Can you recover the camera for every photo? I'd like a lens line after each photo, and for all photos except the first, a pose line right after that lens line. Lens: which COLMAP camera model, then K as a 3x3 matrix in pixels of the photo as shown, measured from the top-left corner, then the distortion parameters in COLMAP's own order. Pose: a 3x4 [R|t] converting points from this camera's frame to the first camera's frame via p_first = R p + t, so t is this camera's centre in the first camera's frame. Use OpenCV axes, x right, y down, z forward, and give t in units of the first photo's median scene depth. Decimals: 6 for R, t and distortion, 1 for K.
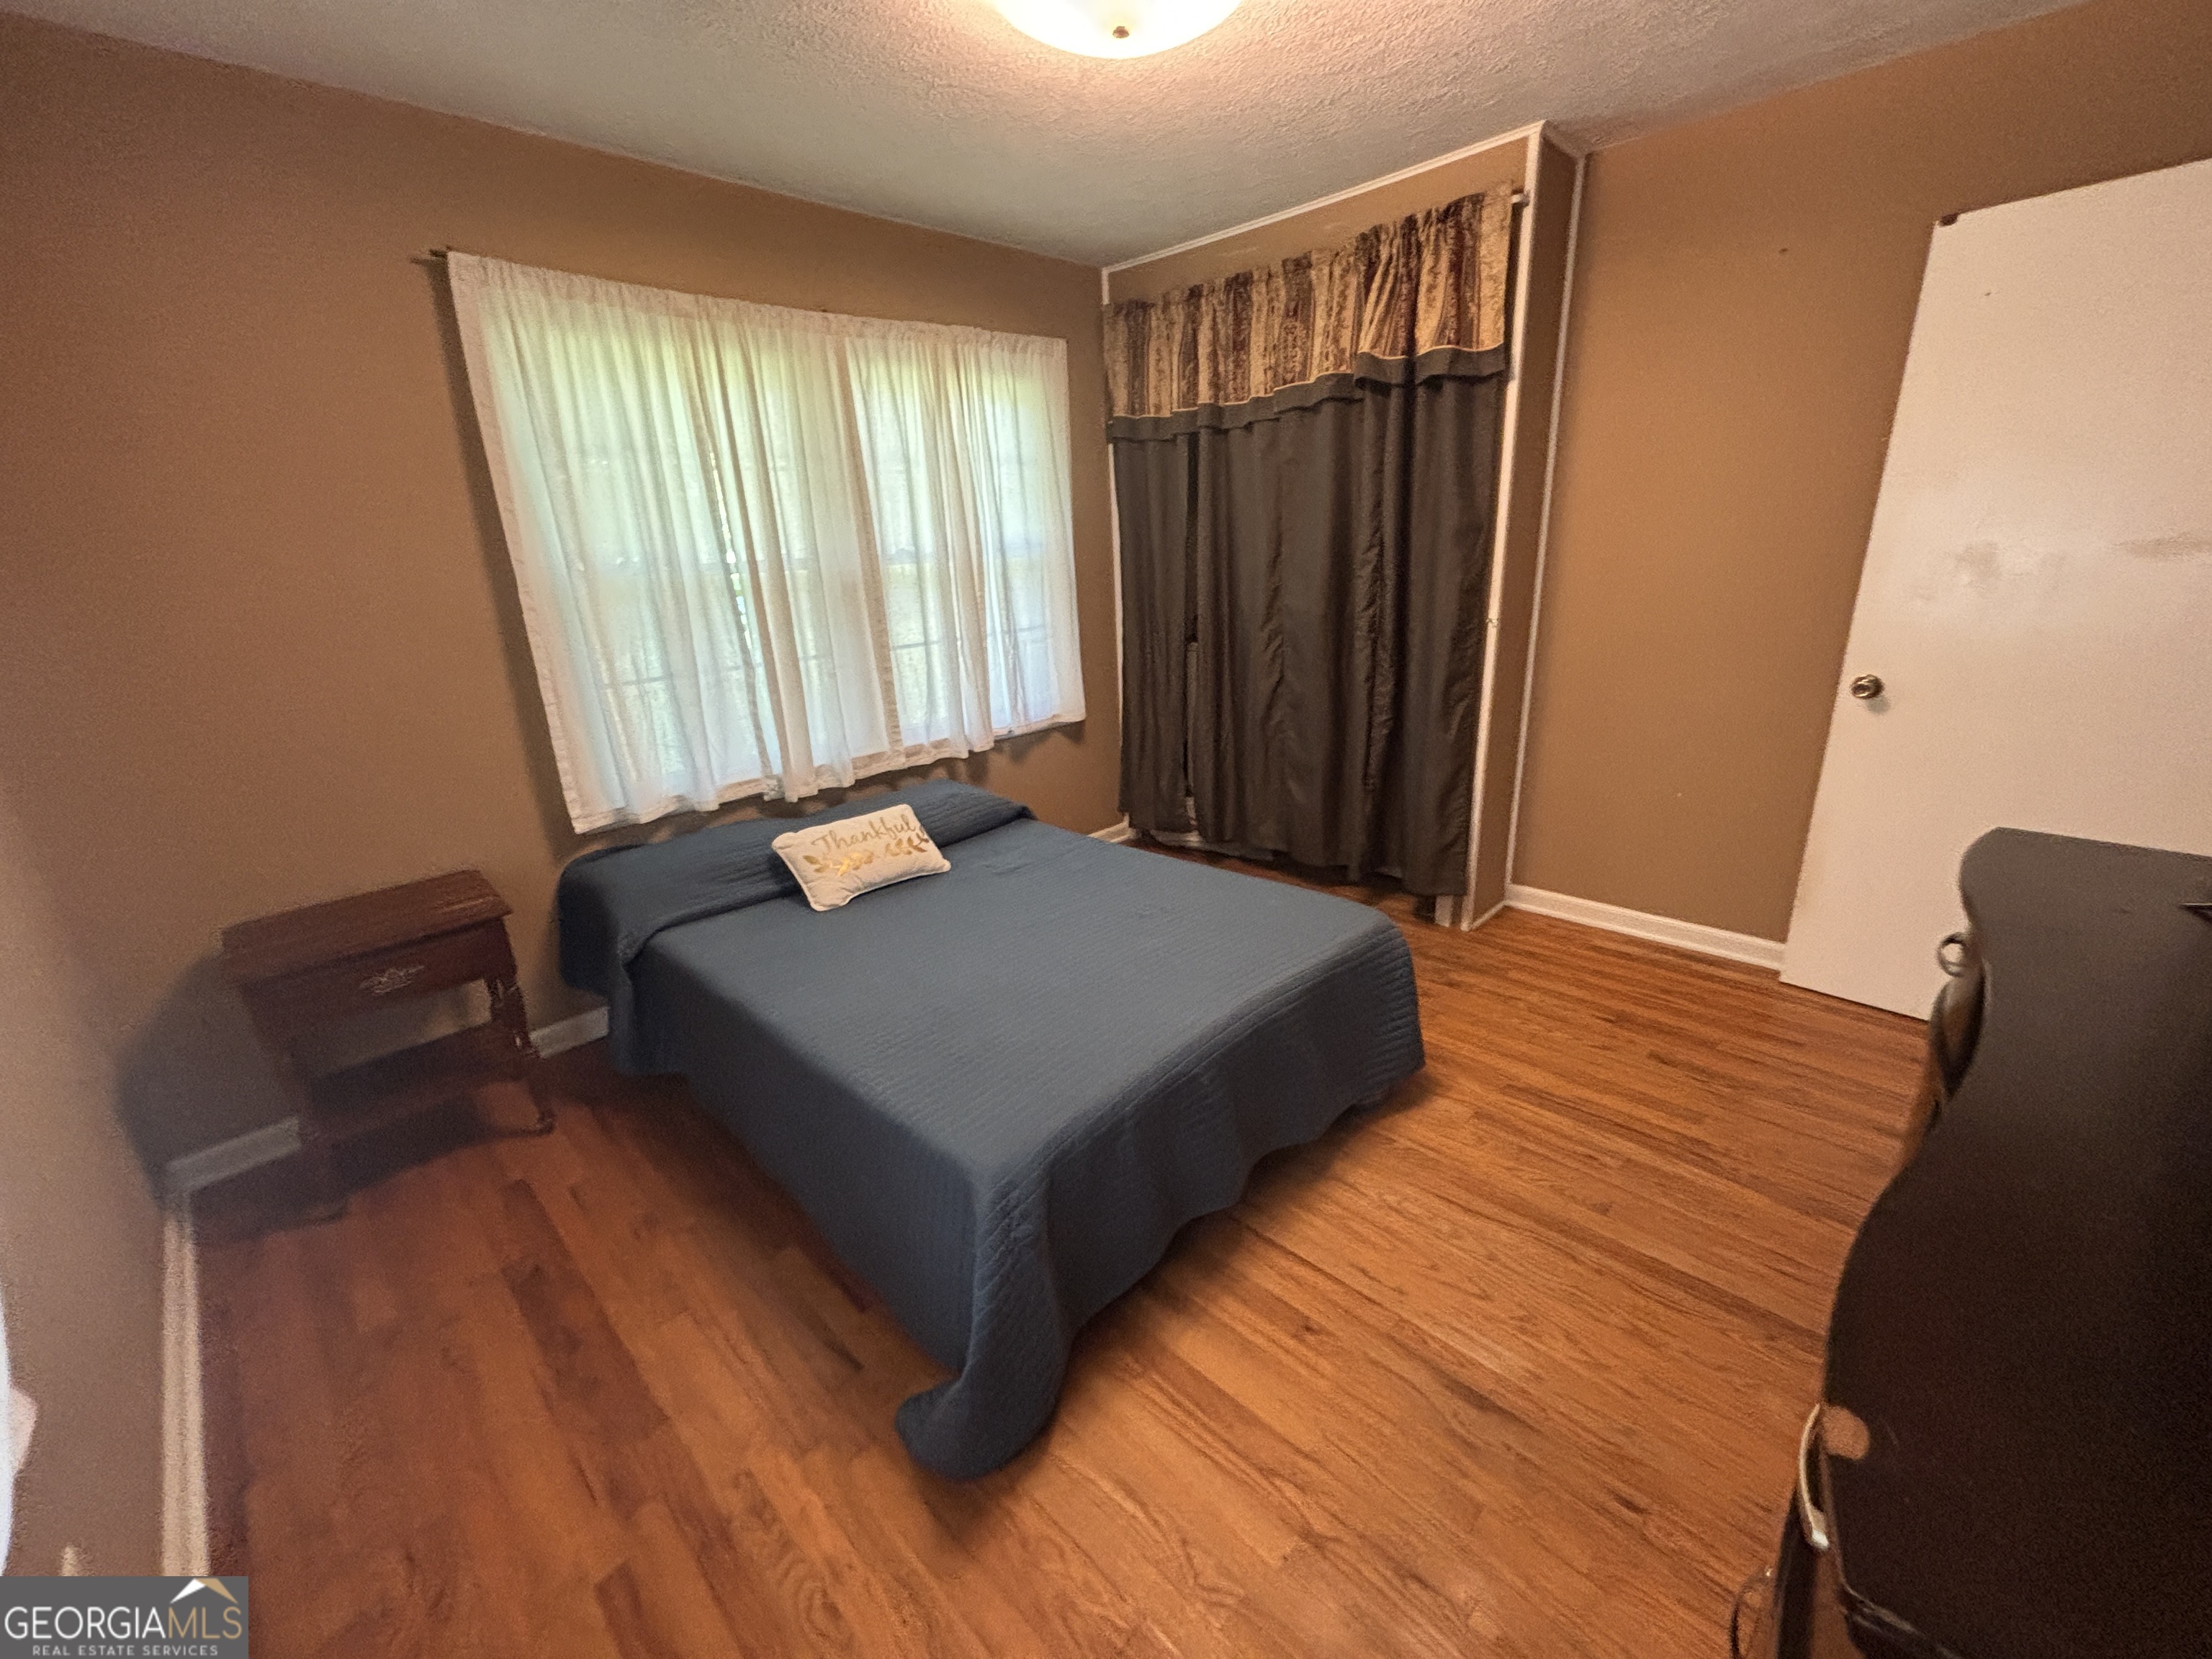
lens RADIAL K [[889.2, 0, 1100.9], [0, 889.2, 823.7], [0, 0, 1]] dist [-0.000298, 0.000154]
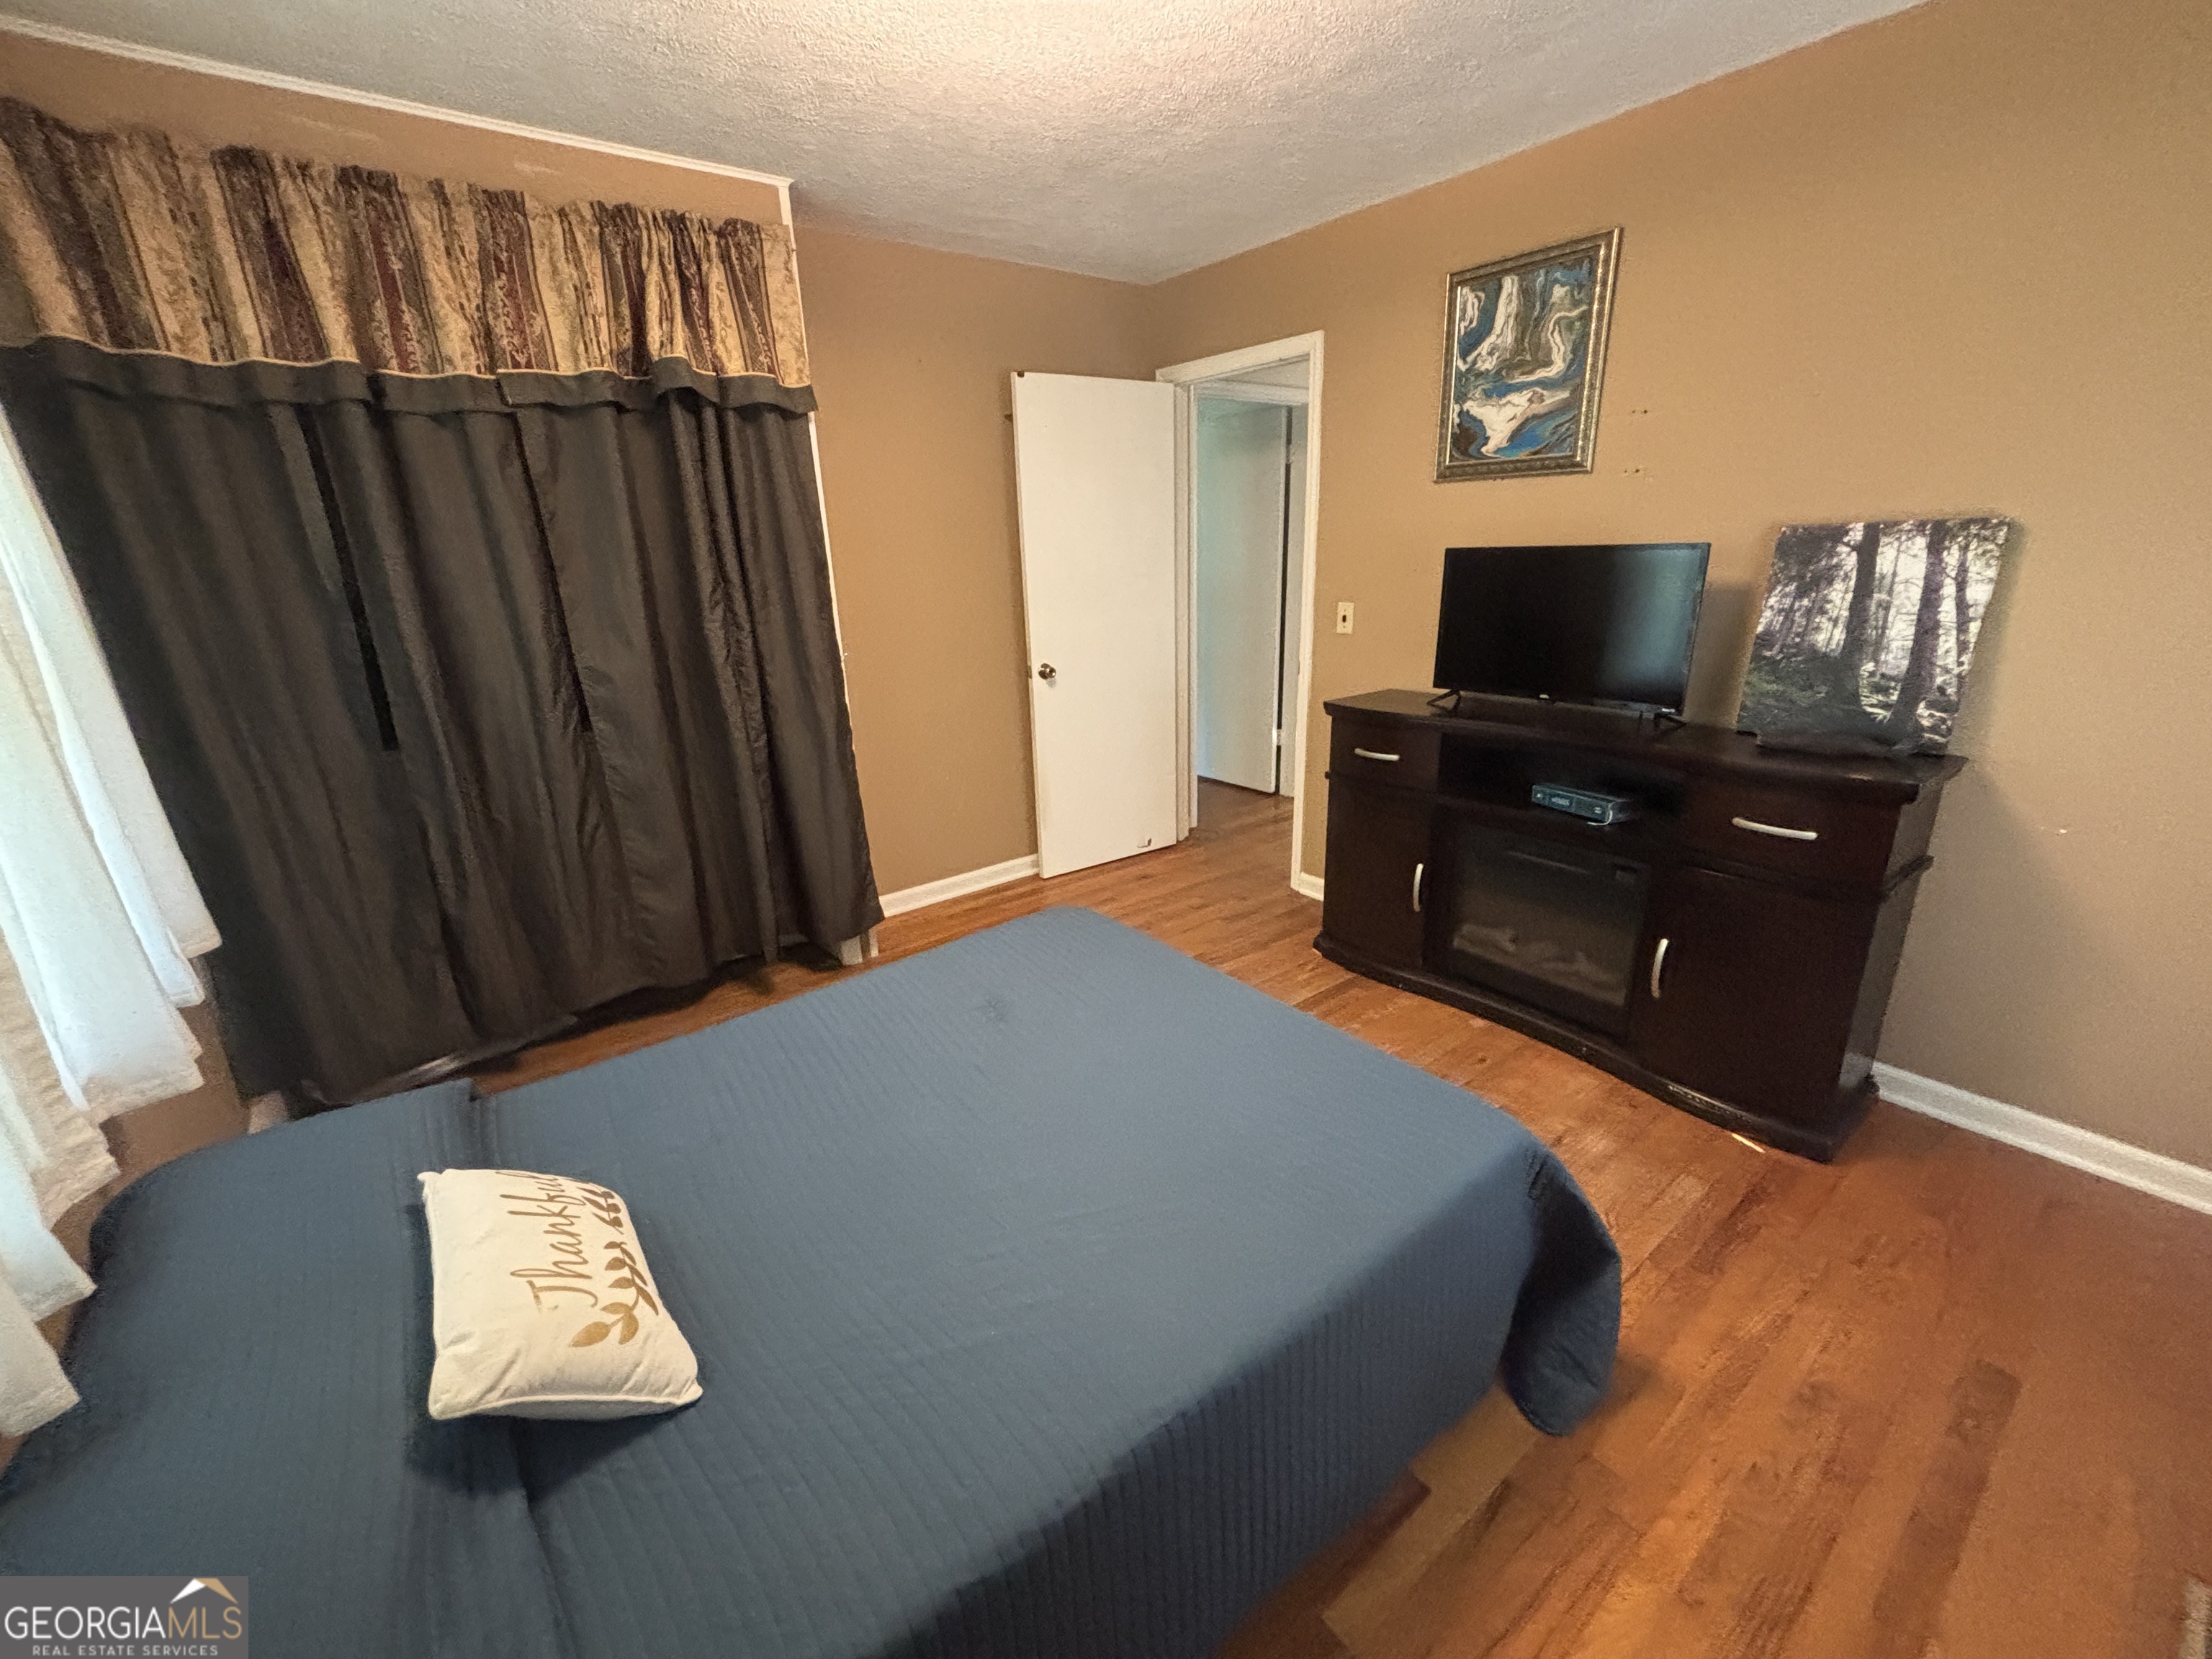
lens RADIAL K [[889.2, 0, 1100.9], [0, 889.2, 823.7], [0, 0, 1]] dist [-0.000298, 0.000154]
pose [[0.139678, -0.260104, 0.955425, -0.572991], [0.329651, 0.922058, 0.202827, -0.165977], [-0.933713, 0.286626, 0.214534, 0.582863]]
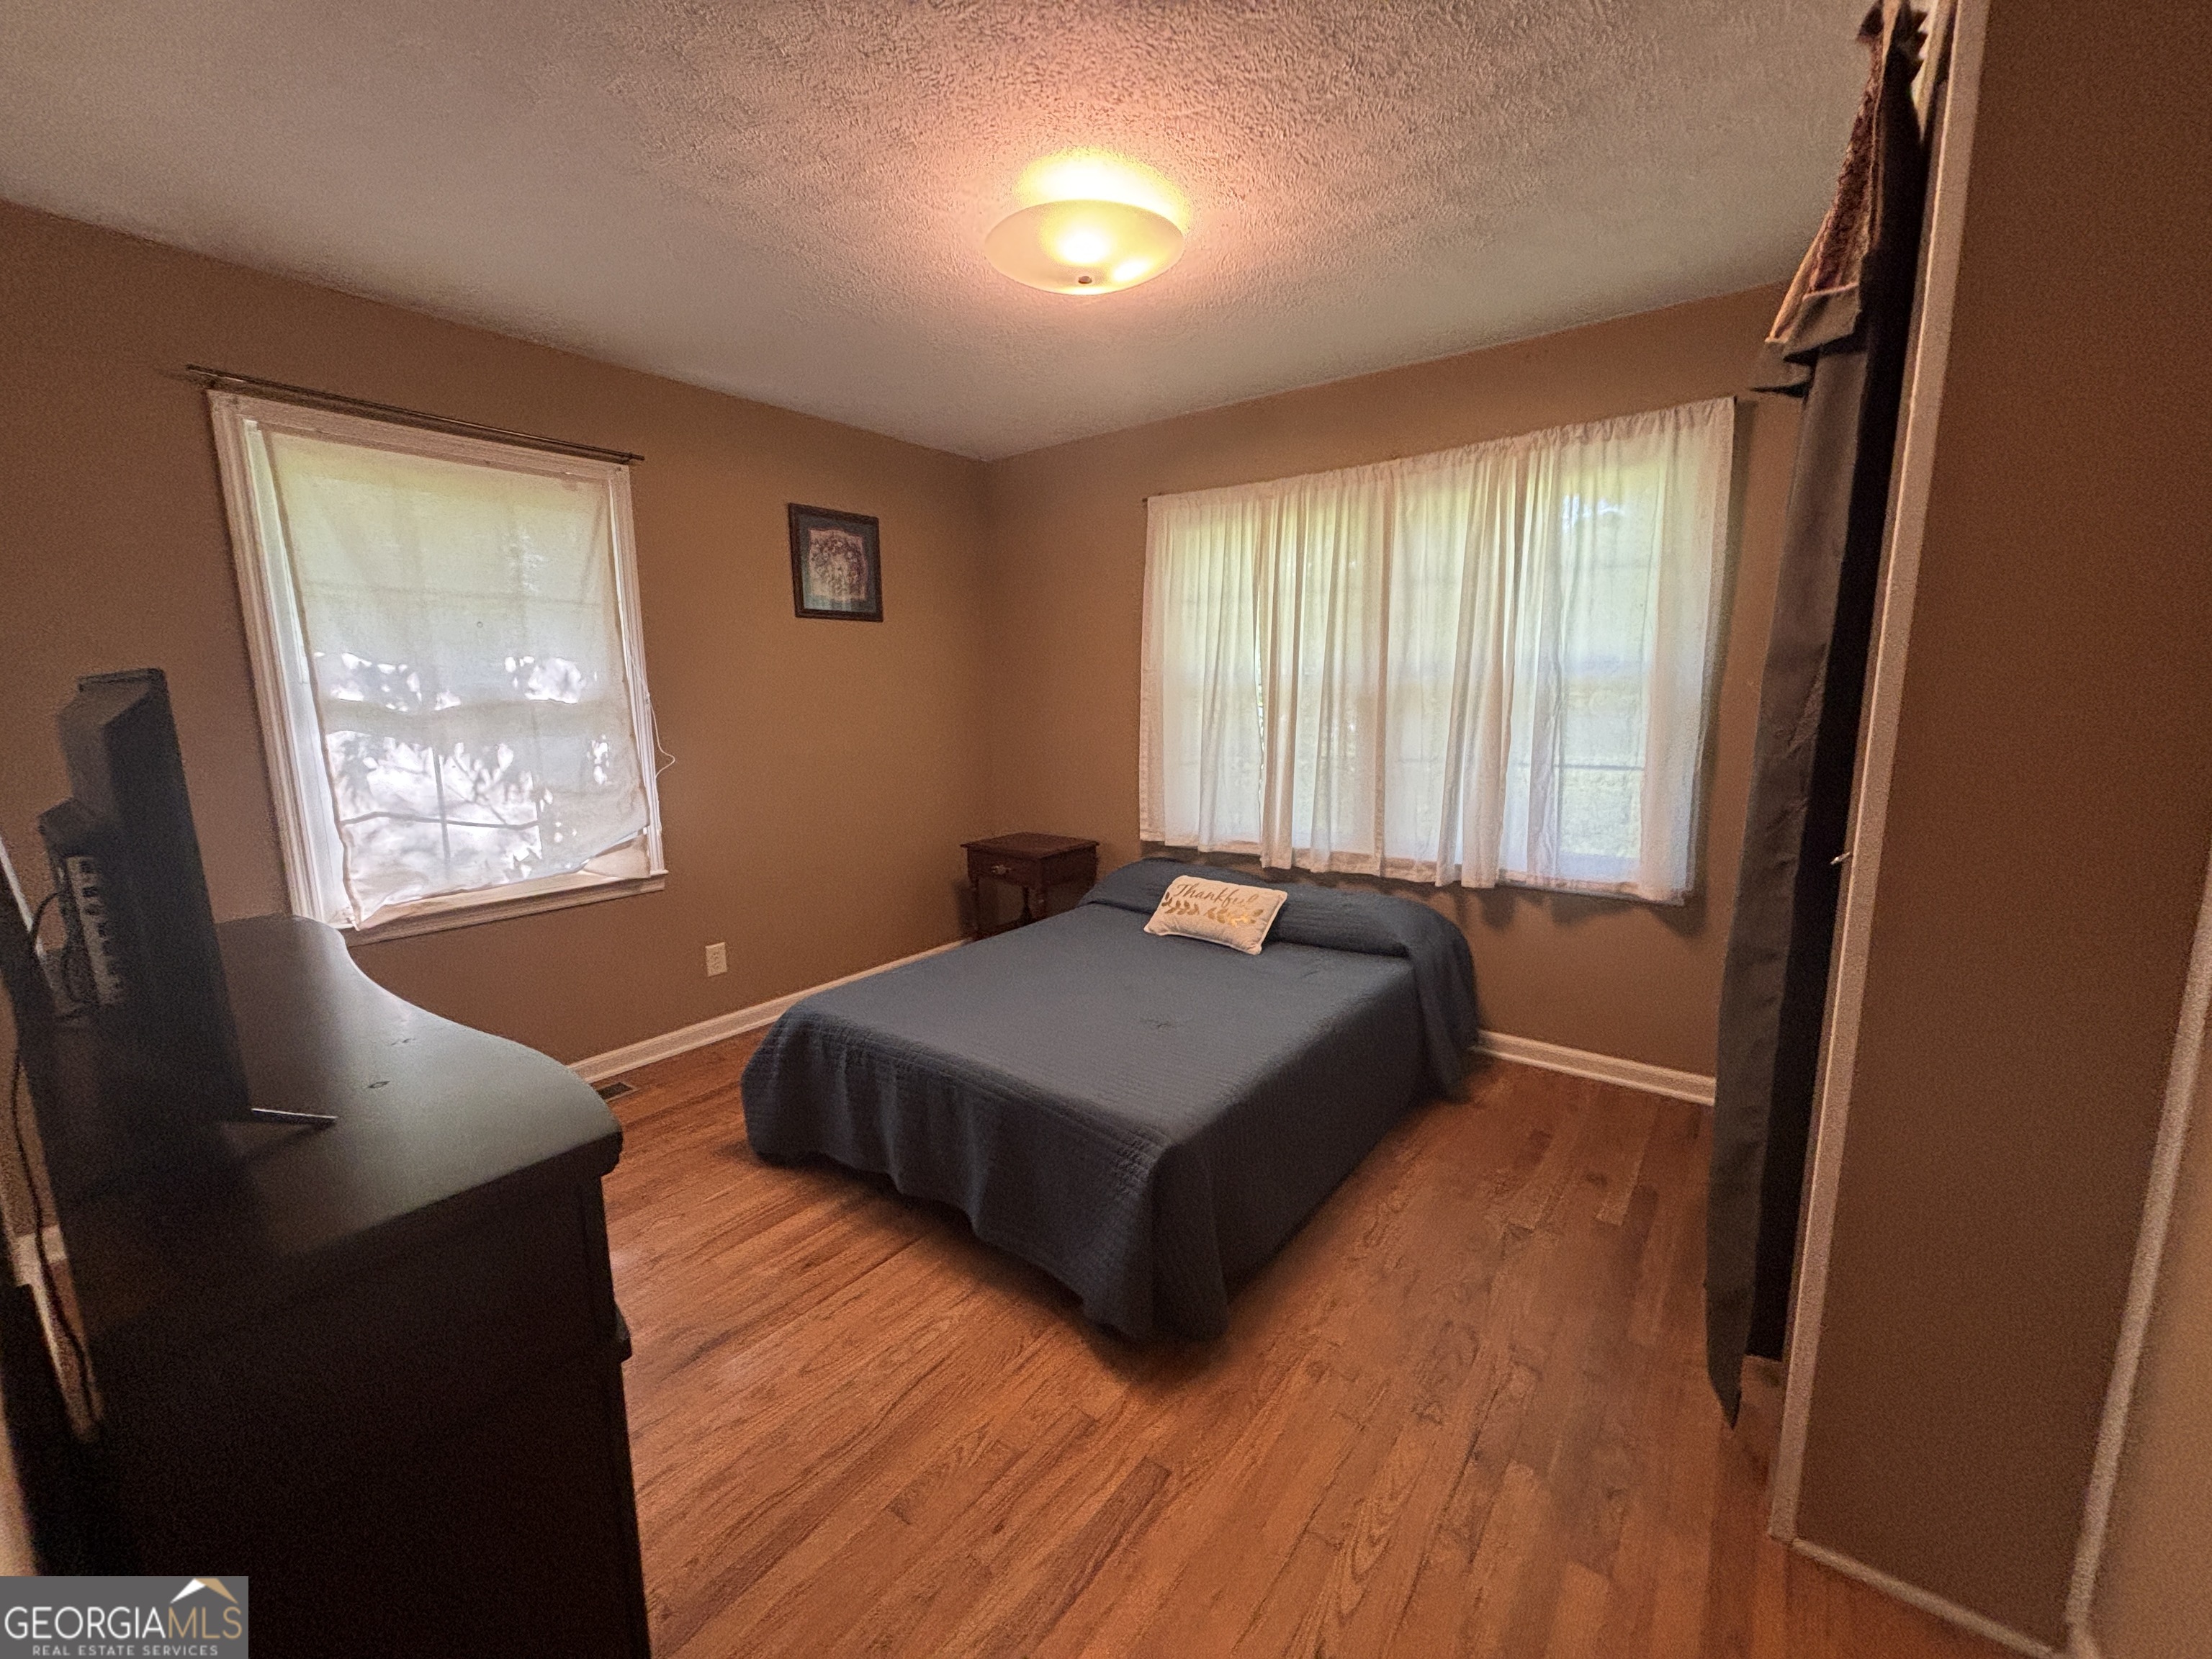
lens RADIAL K [[889.2, 0, 1100.9], [0, 889.2, 823.7], [0, 0, 1]] dist [-0.000298, 0.000154]
pose [[0.136367, 0.192801, -0.971716, 0.848041], [-0.298514, 0.943285, 0.145267, -0.205361], [0.944613, 0.270261, 0.186187, 0.593498]]
